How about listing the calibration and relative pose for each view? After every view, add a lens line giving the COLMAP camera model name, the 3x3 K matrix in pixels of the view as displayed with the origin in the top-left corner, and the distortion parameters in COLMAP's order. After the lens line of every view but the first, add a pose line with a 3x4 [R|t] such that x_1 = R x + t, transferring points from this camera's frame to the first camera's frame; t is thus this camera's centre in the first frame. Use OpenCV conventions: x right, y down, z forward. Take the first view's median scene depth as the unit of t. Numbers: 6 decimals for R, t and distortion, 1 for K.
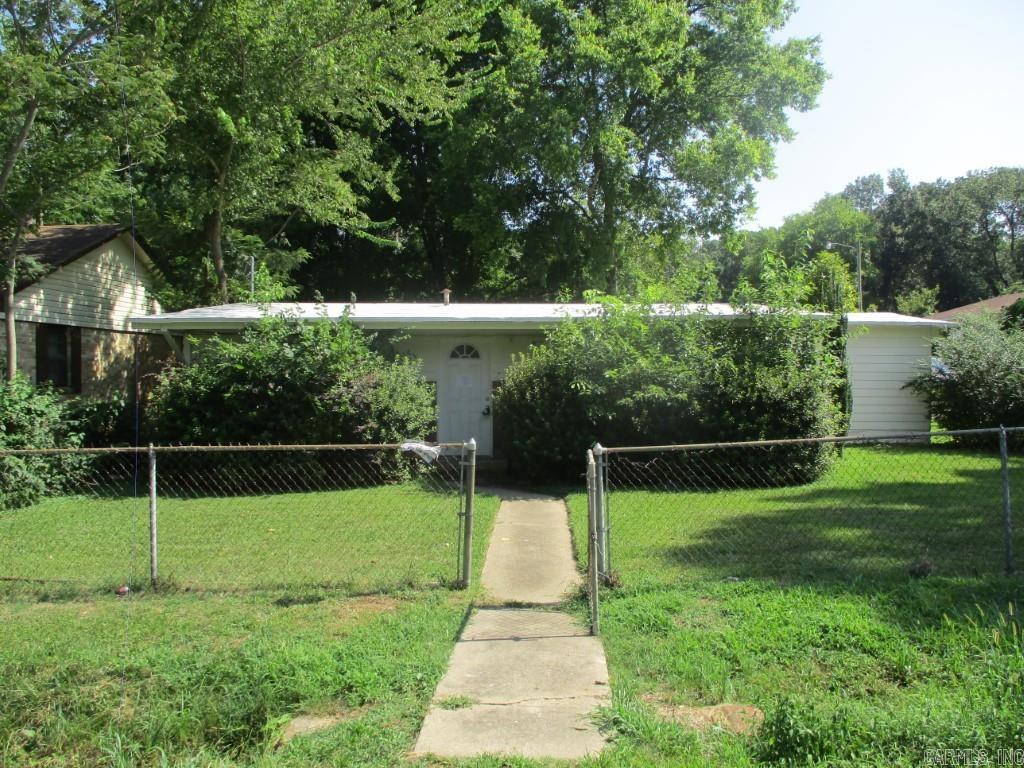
lens RADIAL K [[839.2, 0, 512.1], [0, 839.2, 376.9], [0, 0, 1]] dist [-0.032573, 0.001877]
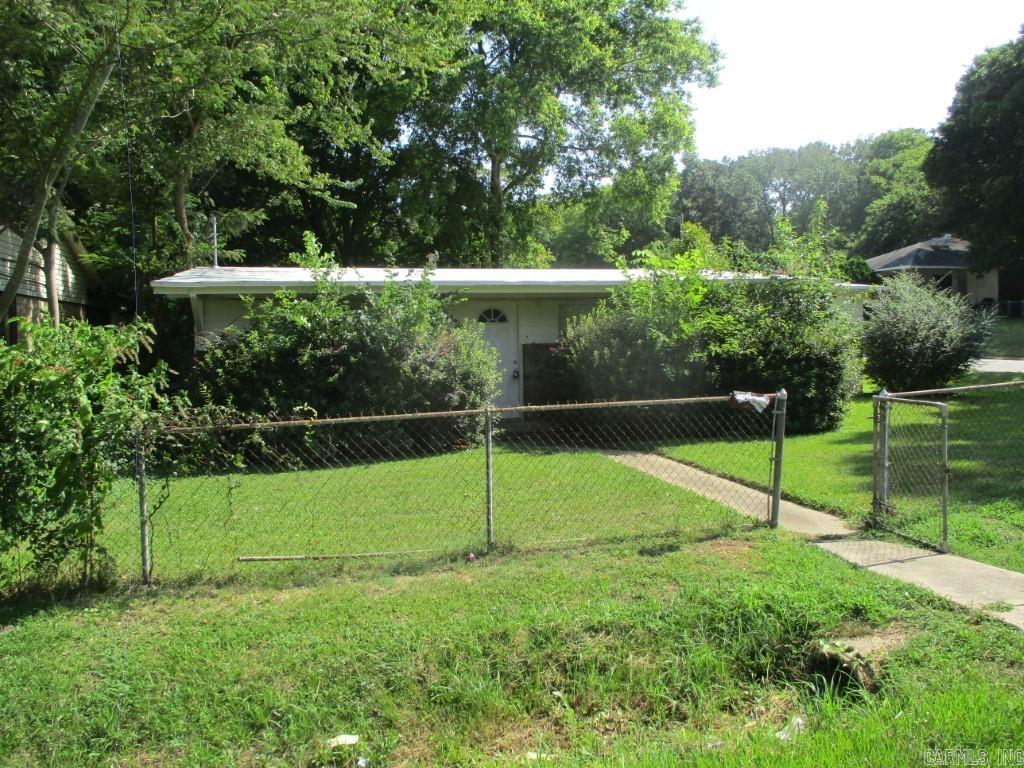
lens RADIAL K [[839.2, 0, 512.1], [0, 839.2, 390.0], [0, 0, 1]] dist [-0.032573, 0.001877]
pose [[0.968024, -0.032747, 0.248712, -0.328172], [0.019808, 0.998325, 0.054350, 0.004721], [-0.250075, -0.047686, 0.967051, 0.023870]]
